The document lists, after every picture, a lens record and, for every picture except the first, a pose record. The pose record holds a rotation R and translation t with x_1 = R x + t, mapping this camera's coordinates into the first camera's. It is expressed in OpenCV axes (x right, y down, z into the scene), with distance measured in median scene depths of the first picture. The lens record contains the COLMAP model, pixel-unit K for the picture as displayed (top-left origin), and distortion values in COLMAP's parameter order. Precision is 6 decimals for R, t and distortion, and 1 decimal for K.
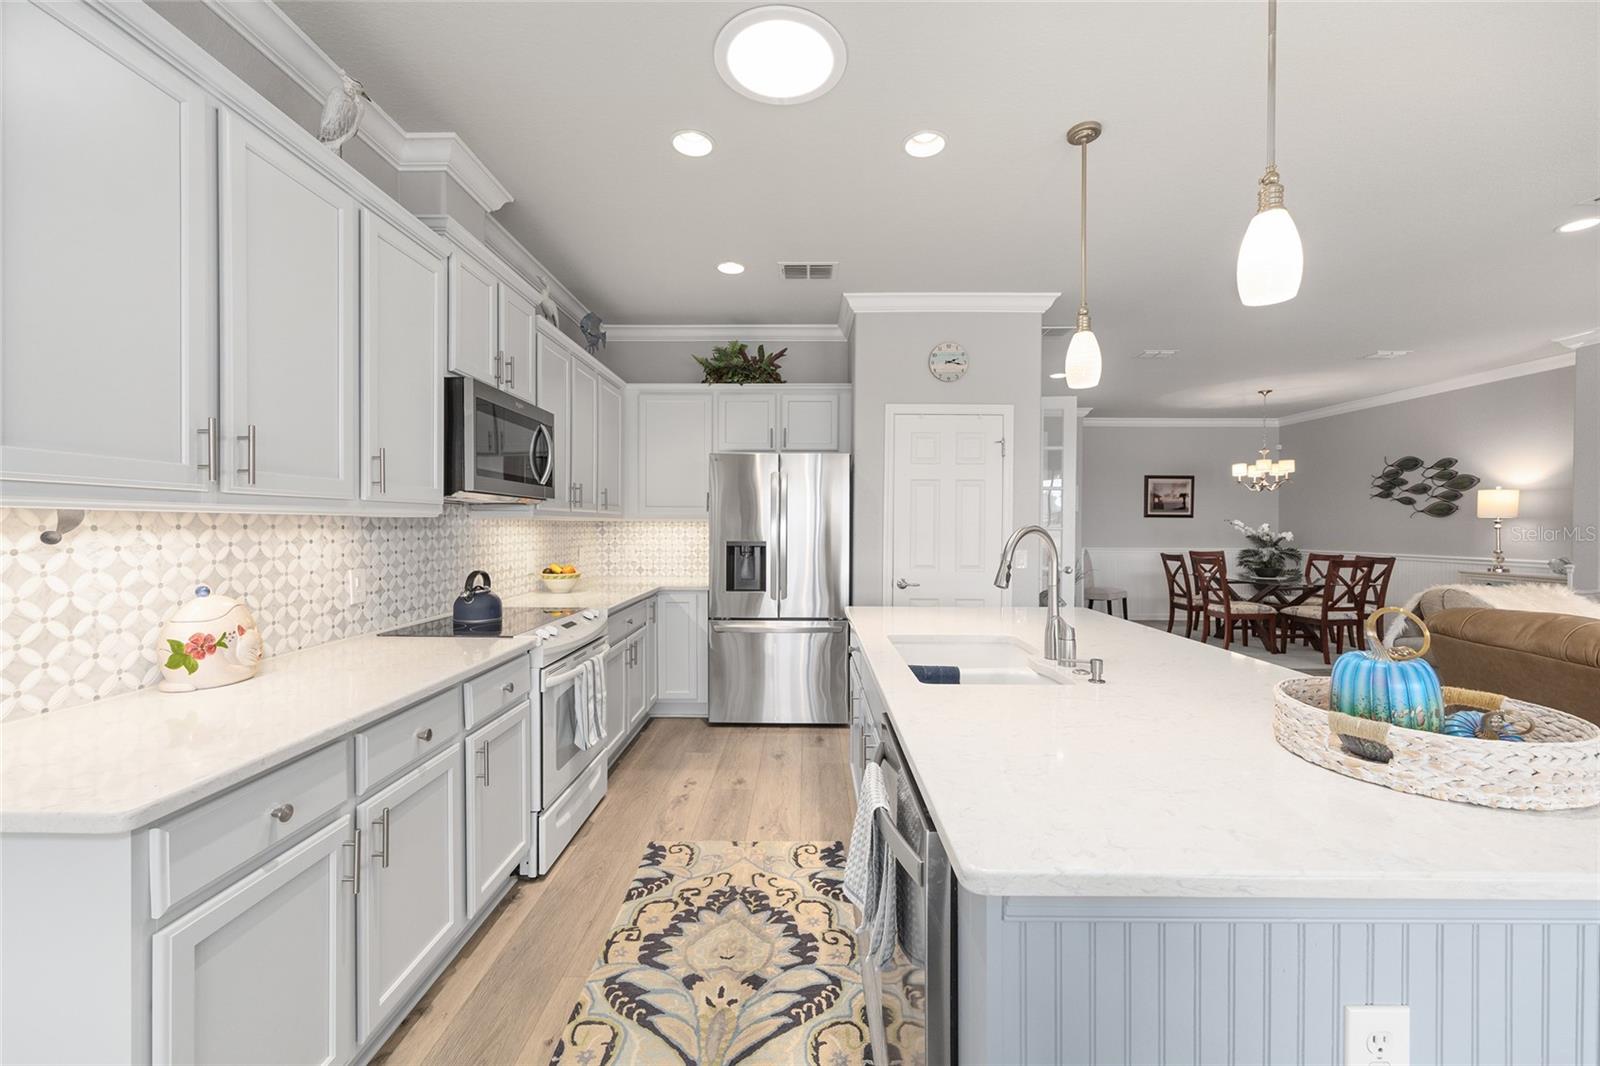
lens RADIAL K [[641.7, 0, 804.6], [0, 641.7, 529.5], [0, 0, 1]] dist [-0.002759, 0.001224]
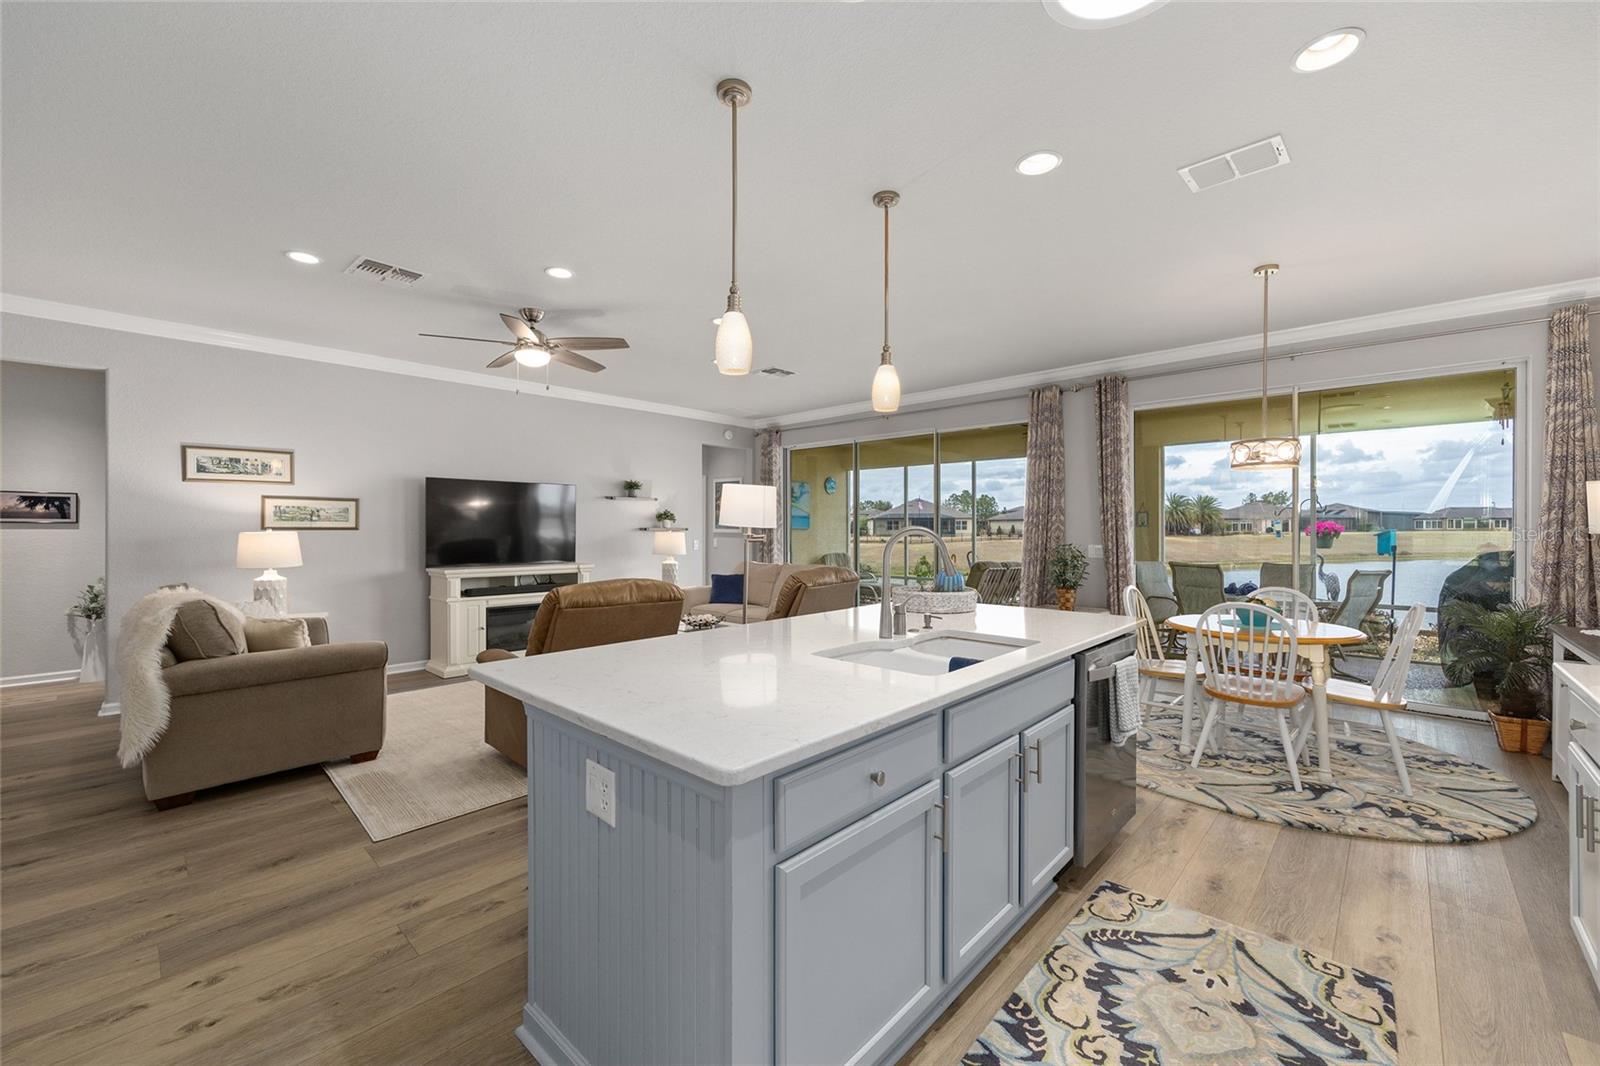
lens RADIAL K [[641.7, 0, 801.2], [0, 641.7, 527.7], [0, 0, 1]] dist [-0.002759, 0.001224]
pose [[-0.735207, -0.002319, 0.677839, -0.126352], [0.003867, 0.999964, 0.007615, -0.005305], [-0.677832, 0.008220, -0.735171, 0.808883]]
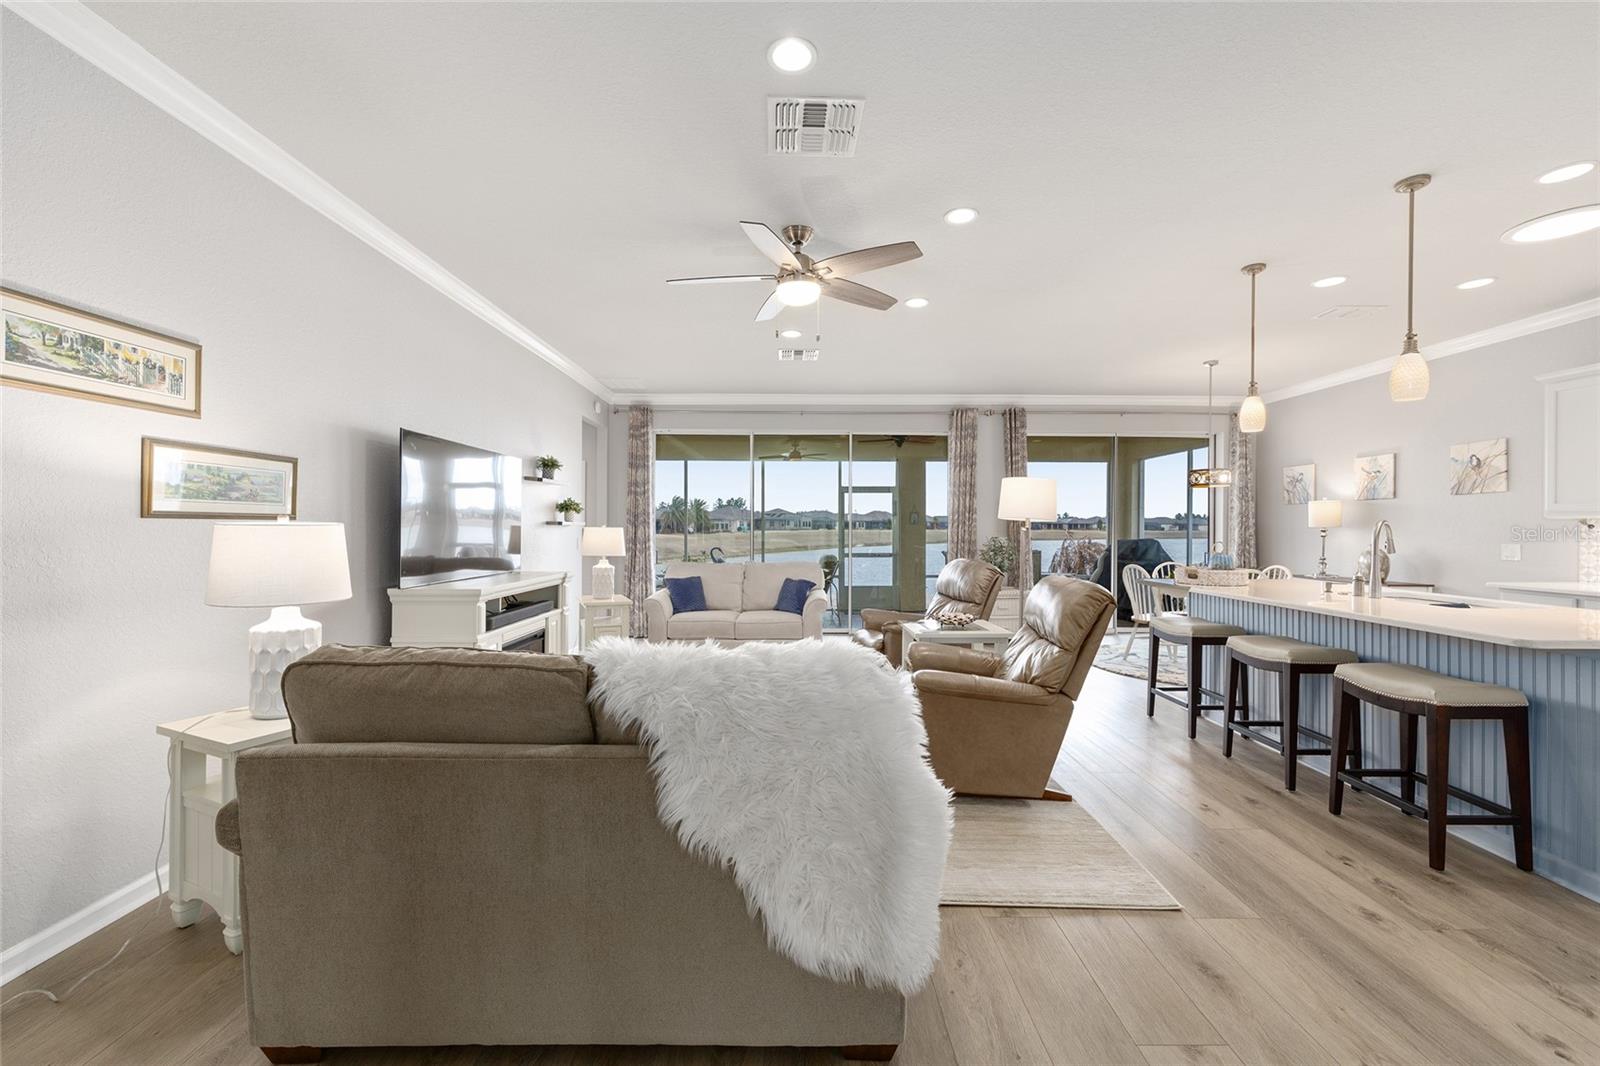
lens RADIAL K [[641.7, 0, 802.5], [0, 641.7, 529.5], [0, 0, 1]] dist [-0.002759, 0.001224]
pose [[-0.999887, -0.005809, -0.013839, 0.784202], [-0.005973, 0.999912, 0.011856, 0.003255], [0.013769, 0.011937, -0.999834, 1.087265]]
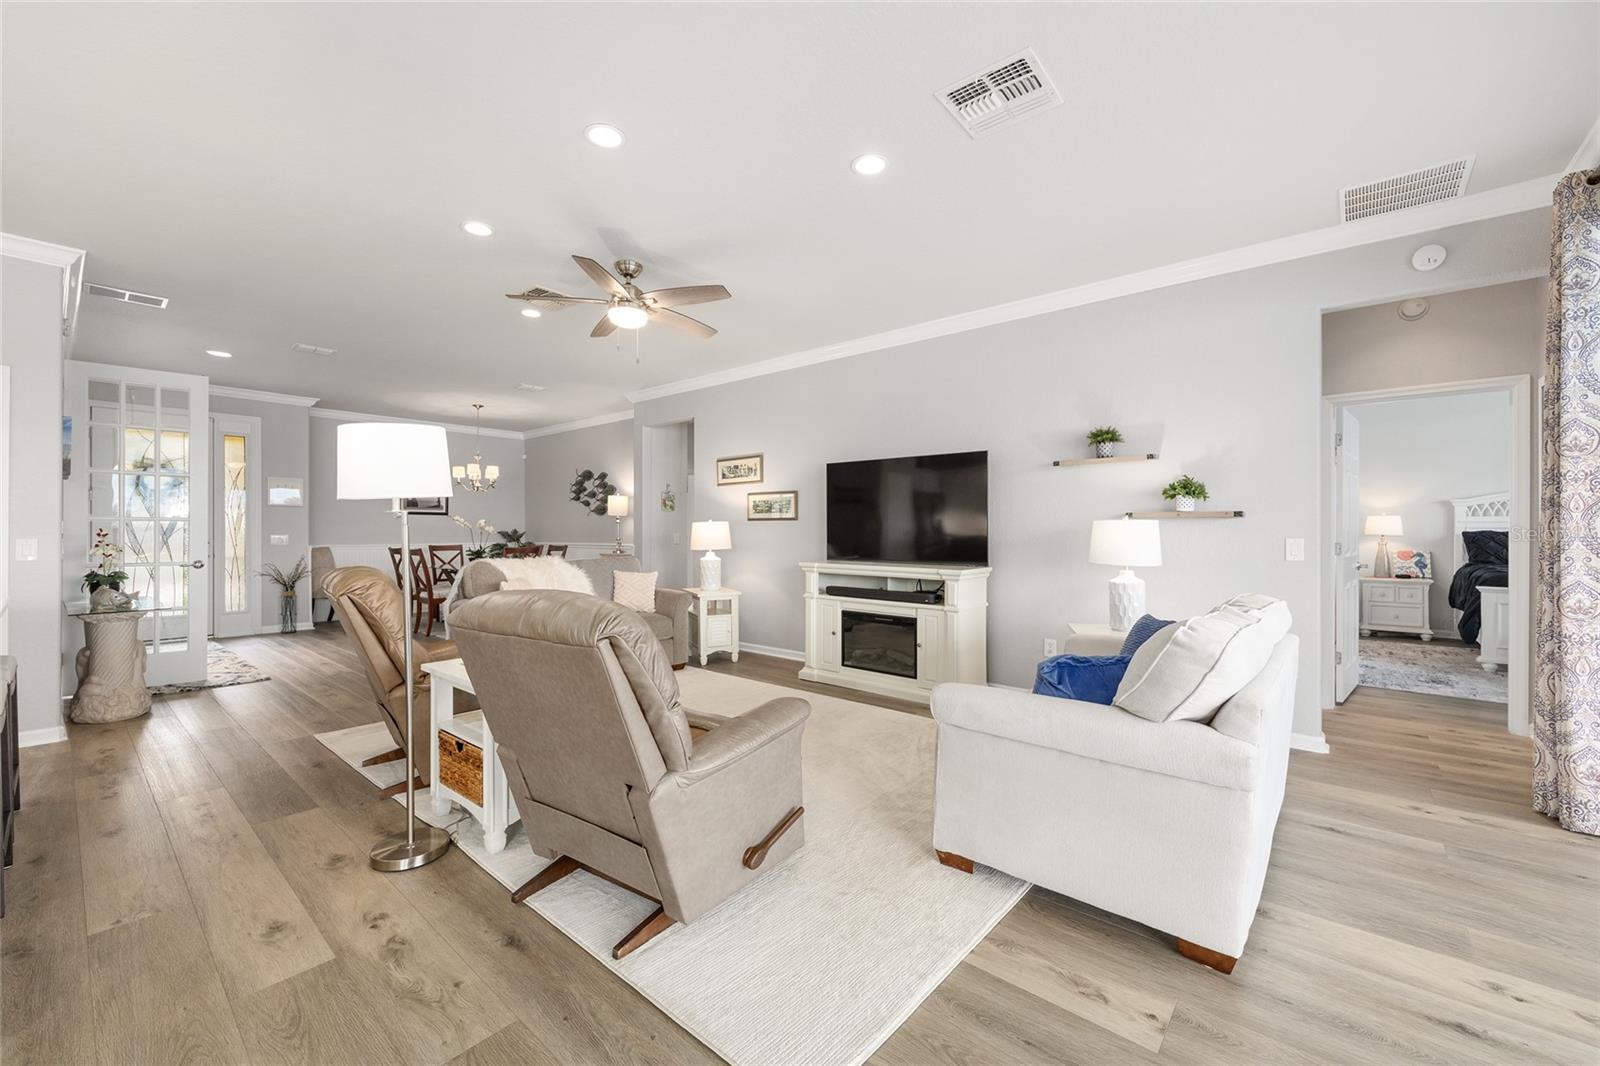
lens RADIAL K [[641.7, 0, 800.9], [0, 641.7, 531.1], [0, 0, 1]] dist [-0.002759, 0.001224]
pose [[0.646638, -0.003089, 0.762790, 0.306595], [0.006930, 0.999974, -0.001825, 0.026963], [-0.762765, 0.006466, 0.646643, -0.291920]]
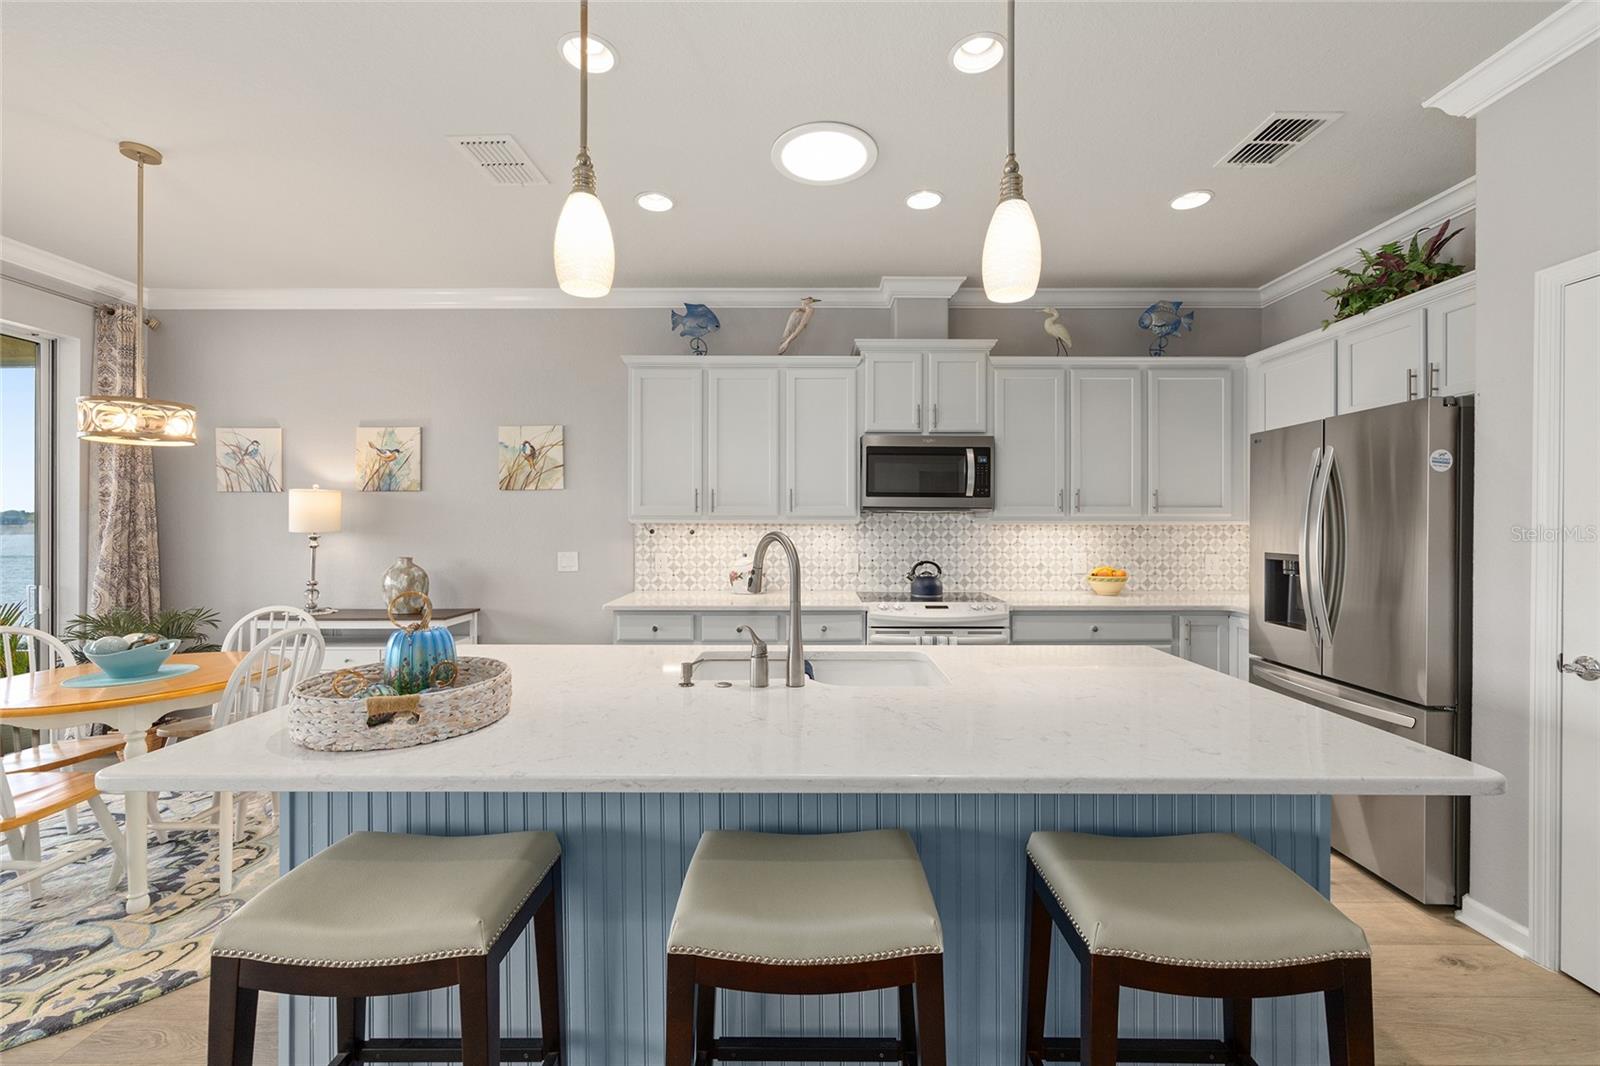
lens RADIAL K [[641.7, 0, 802.0], [0, 641.7, 523.1], [0, 0, 1]] dist [-0.002759, 0.001224]
pose [[0.003408, -0.003407, -0.999988, 0.511424], [-0.009291, 0.999951, -0.003439, -0.006433], [0.999951, 0.009303, 0.003376, 0.407759]]
